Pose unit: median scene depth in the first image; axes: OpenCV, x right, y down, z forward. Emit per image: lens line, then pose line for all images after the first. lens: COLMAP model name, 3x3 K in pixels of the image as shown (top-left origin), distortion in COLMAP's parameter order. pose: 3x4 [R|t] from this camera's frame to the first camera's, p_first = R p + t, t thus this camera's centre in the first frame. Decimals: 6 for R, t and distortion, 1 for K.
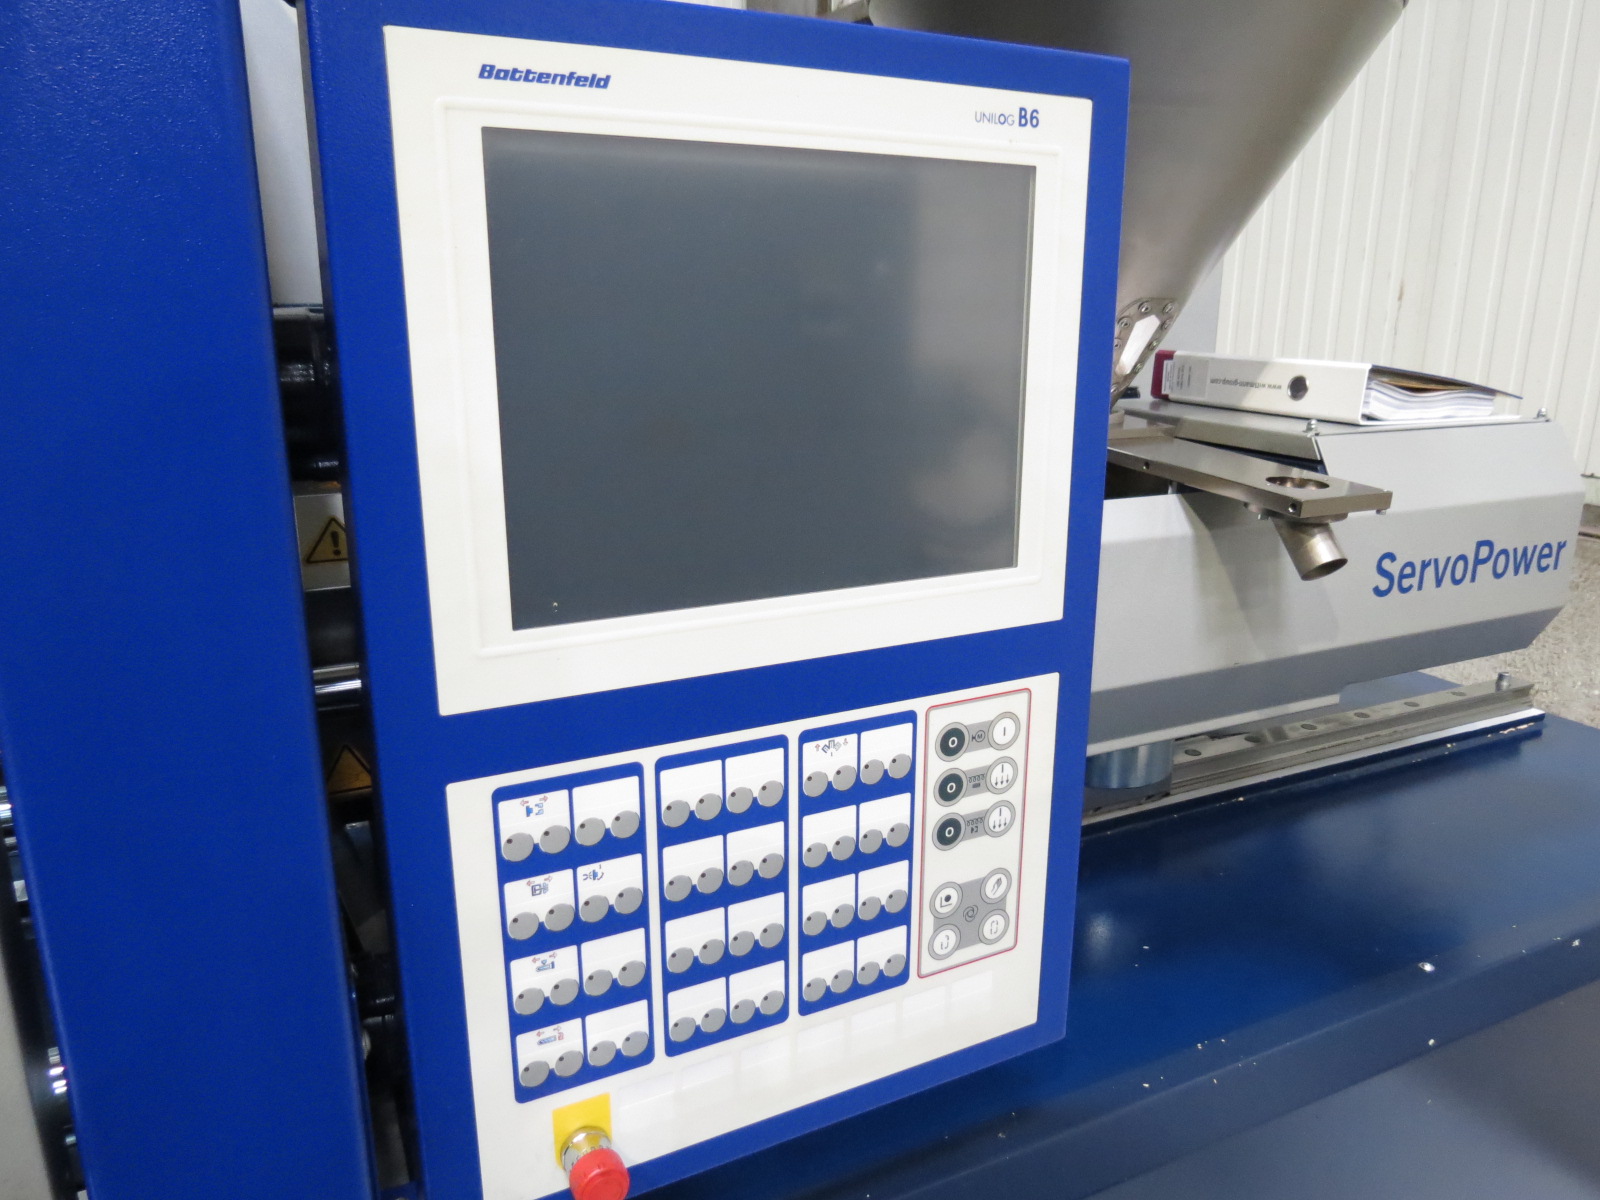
lens RADIAL K [[1126.0, 0, 807.5], [0, 1126.0, 604.1], [0, 0, 1]] dist [-0.026038, 0.002152]
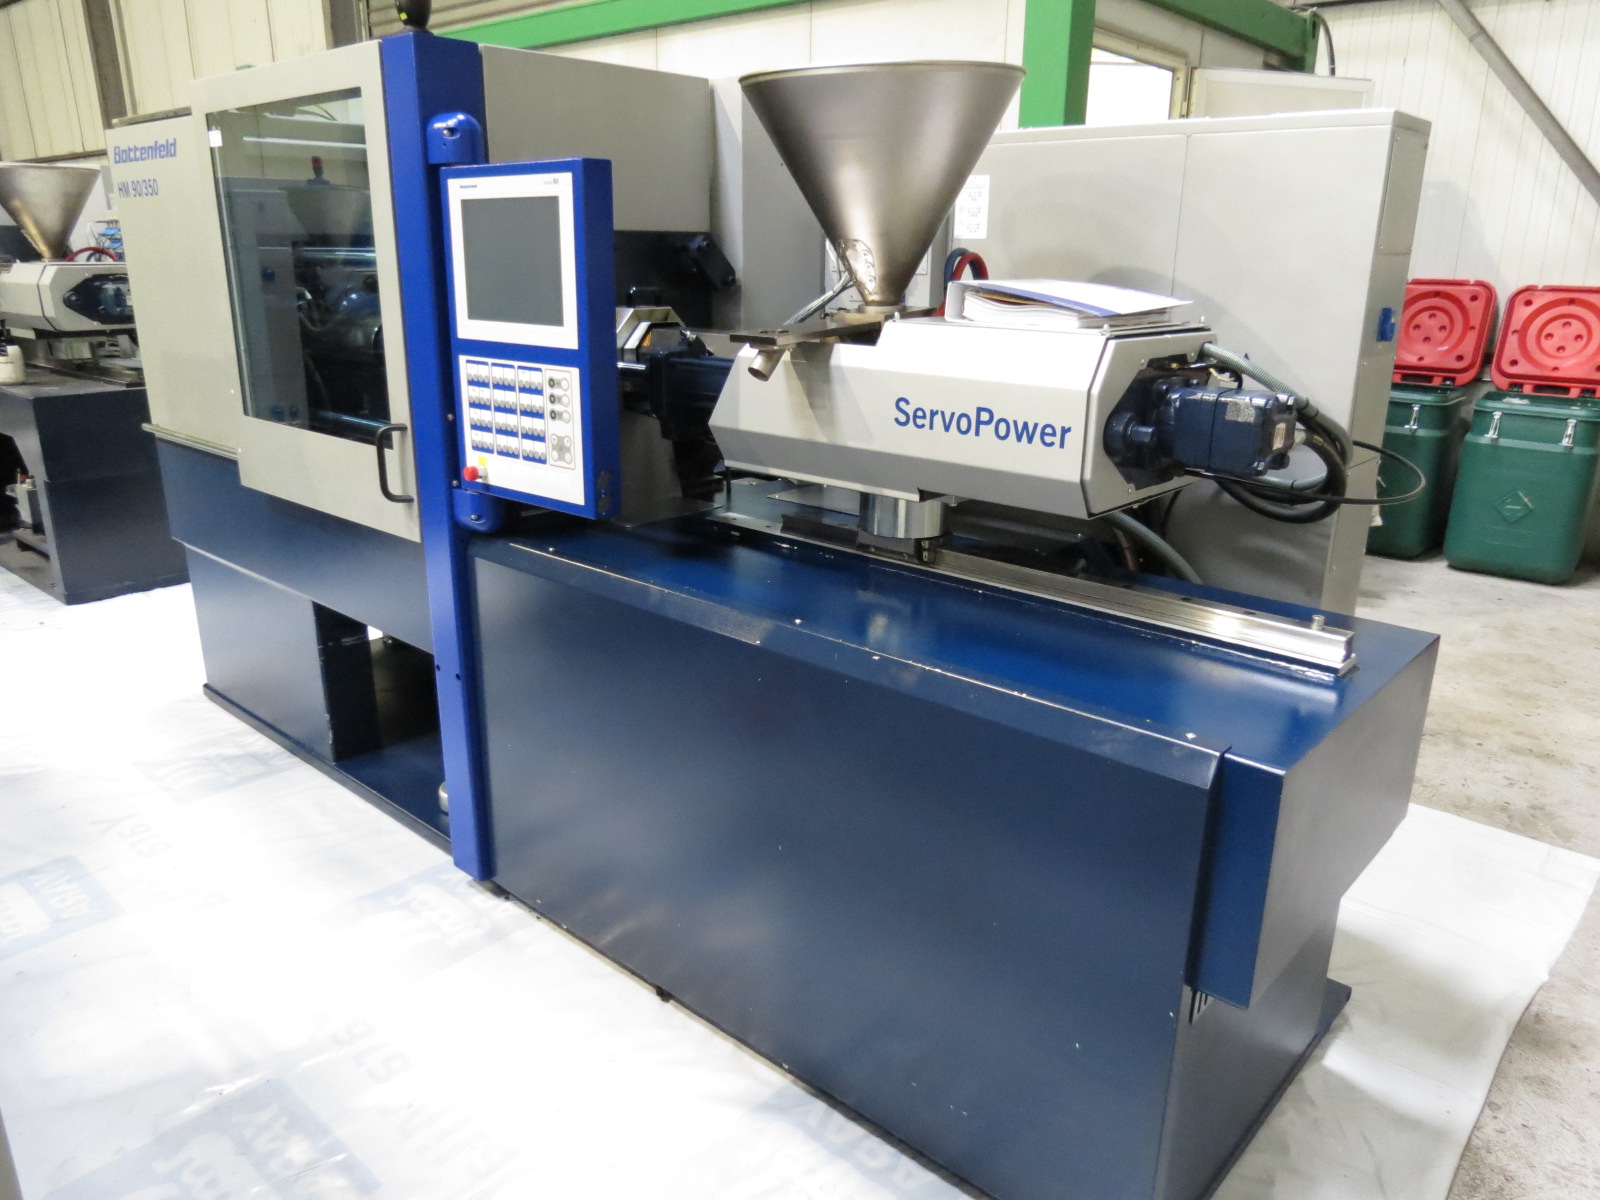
lens RADIAL K [[1126.0, 0, 799.3], [0, 1126.0, 597.7], [0, 0, 1]] dist [-0.026038, 0.002152]
pose [[0.383698, 0.275036, -0.881550, 1.951769], [-0.249498, 0.949992, 0.187795, -0.039111], [0.889116, 0.147888, 0.433131, 0.213082]]
